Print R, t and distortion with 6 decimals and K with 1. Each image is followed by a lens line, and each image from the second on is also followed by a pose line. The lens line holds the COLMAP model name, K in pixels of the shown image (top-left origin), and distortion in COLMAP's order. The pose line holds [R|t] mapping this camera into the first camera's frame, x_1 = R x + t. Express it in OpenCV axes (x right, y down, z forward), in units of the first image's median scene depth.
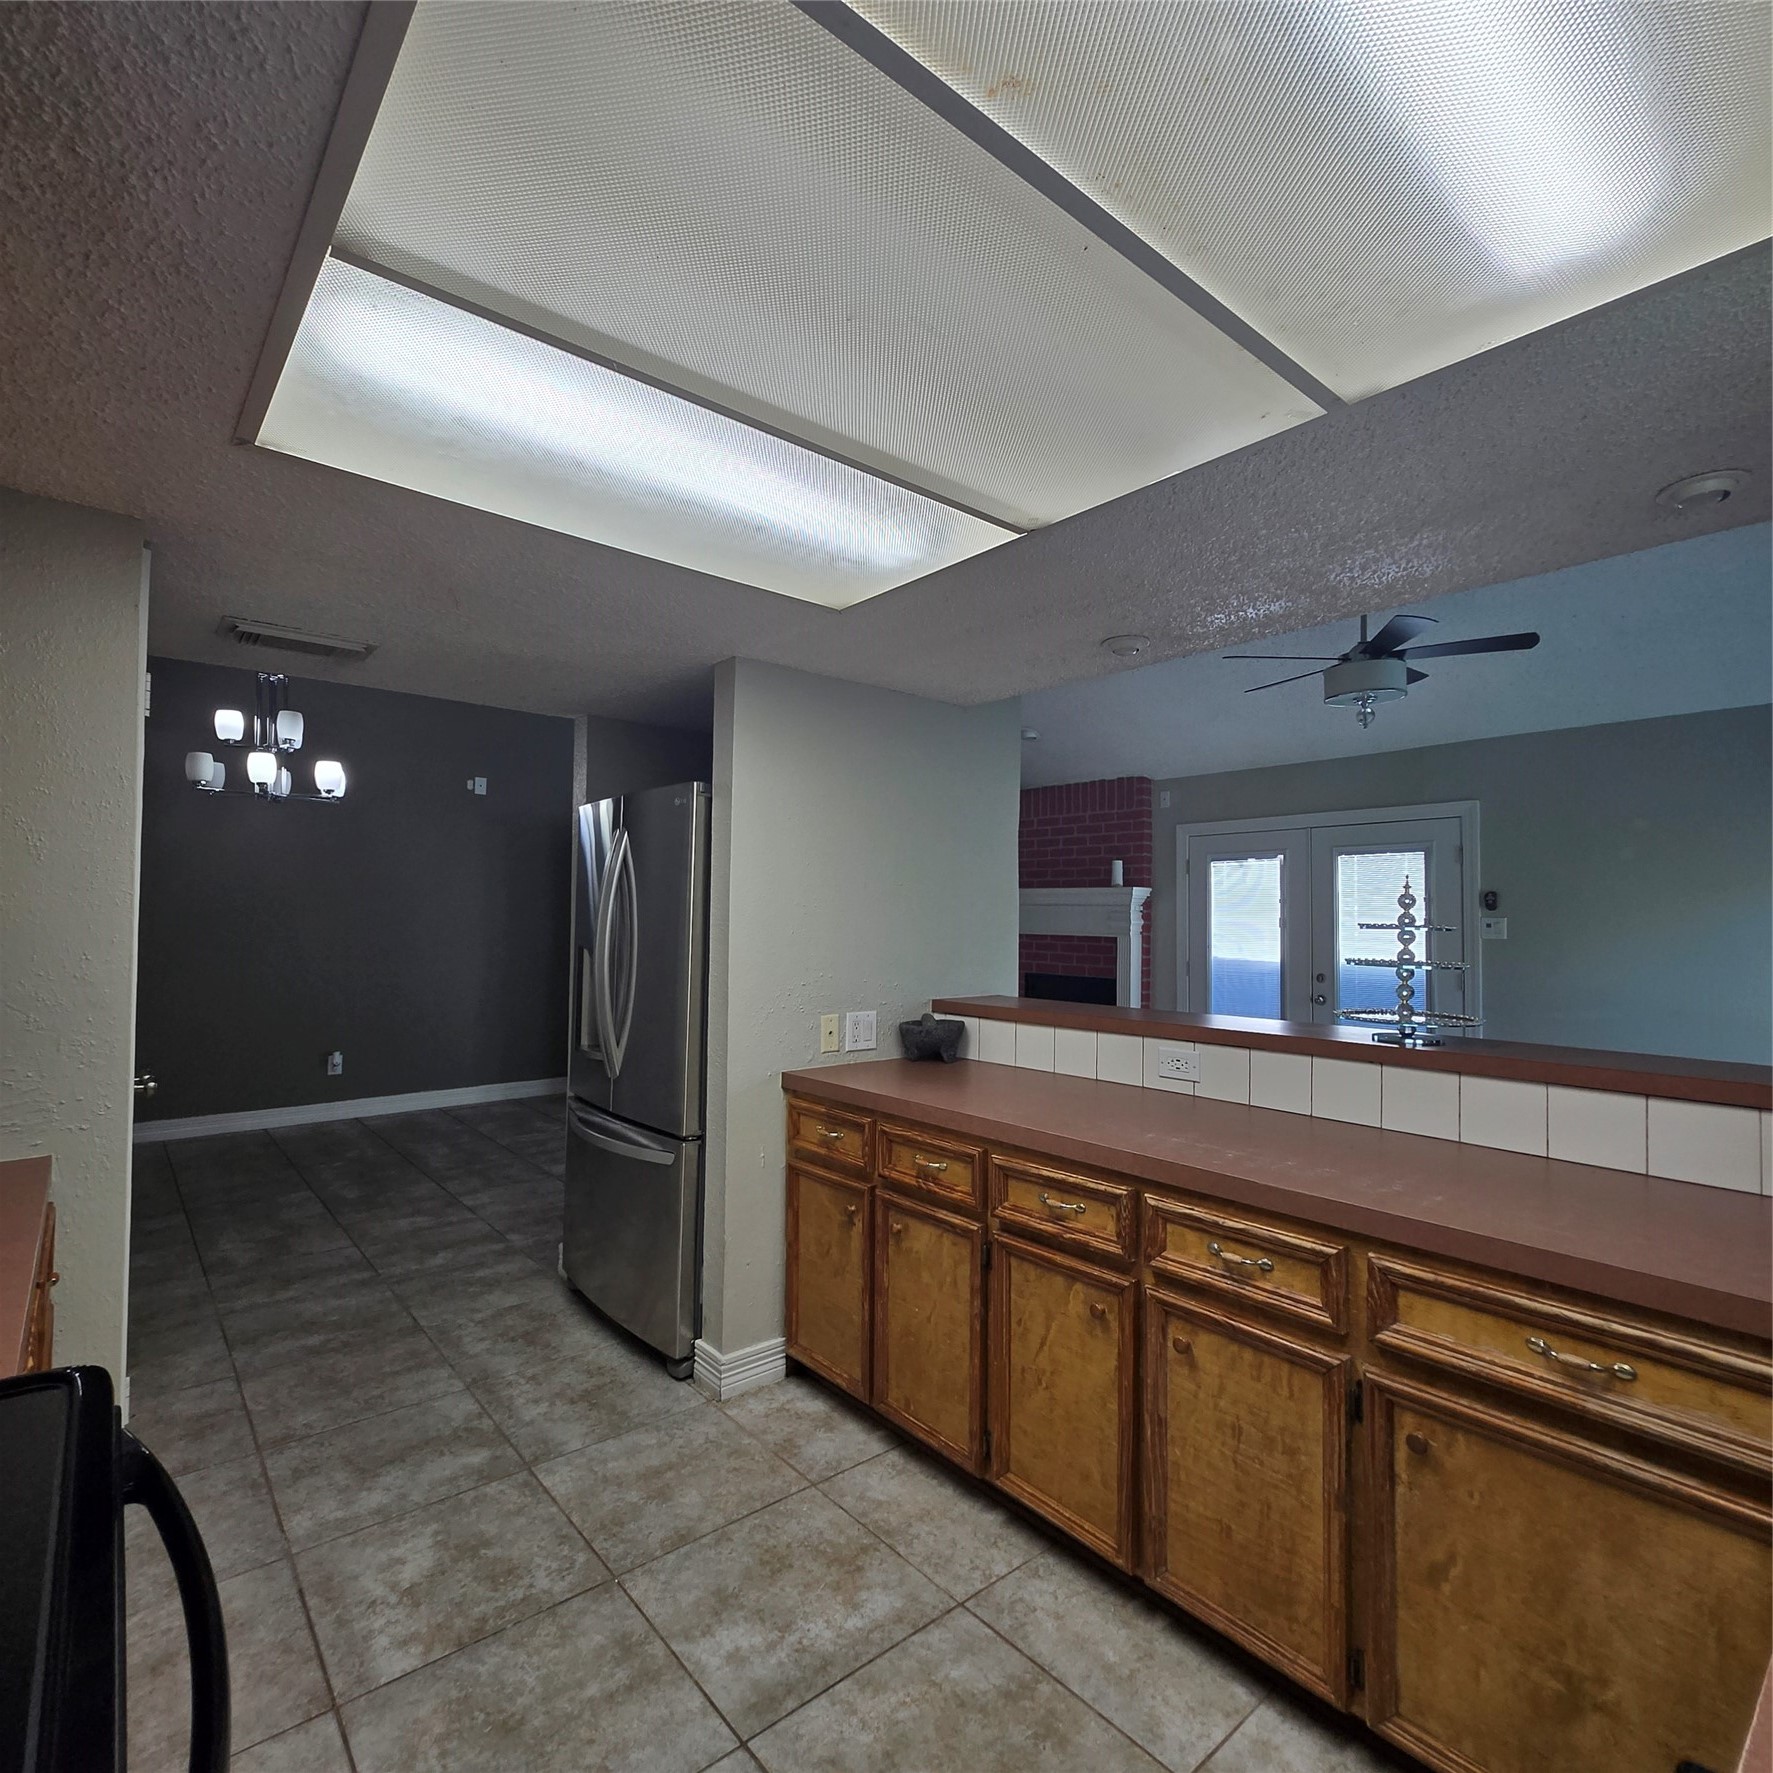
lens RADIAL K [[933.5, 0, 887.1], [0, 933.5, 882.2], [0, 0, 1]] dist [0.001823, -0.000076]
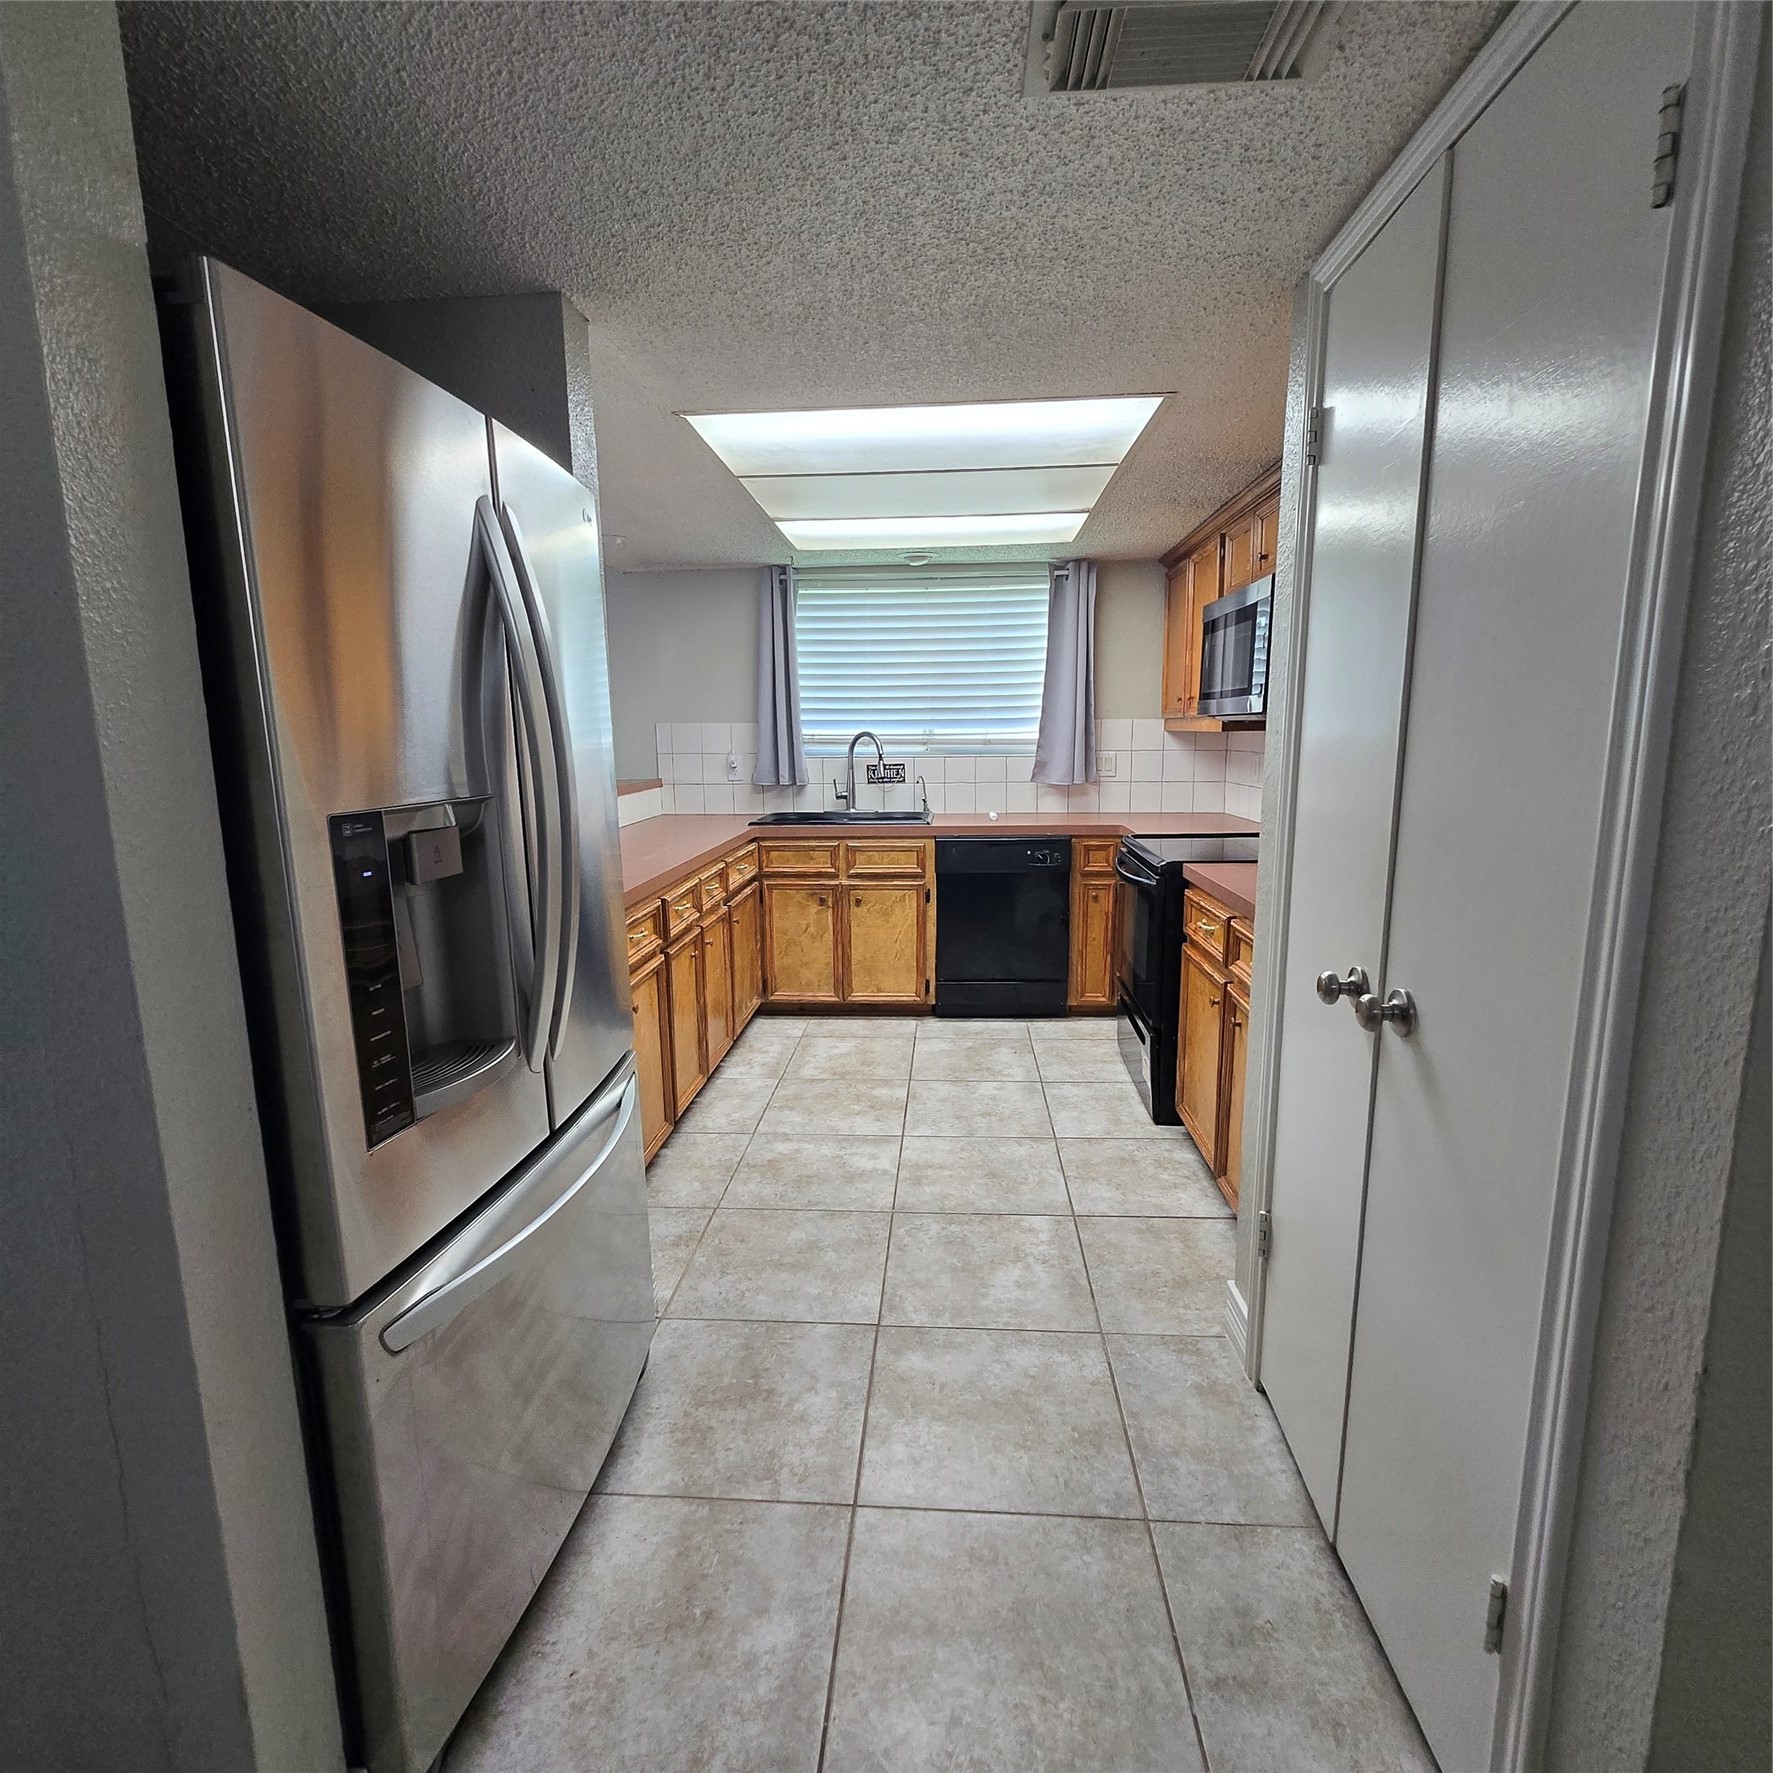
lens RADIAL K [[933.5, 0, 891.1], [0, 933.5, 894.8], [0, 0, 1]] dist [0.001823, -0.000076]
pose [[-0.718143, -0.124628, 0.684644, -0.997874], [-0.023700, 0.987642, 0.154924, 0.066681], [-0.695491, 0.095032, -0.712222, 1.653762]]
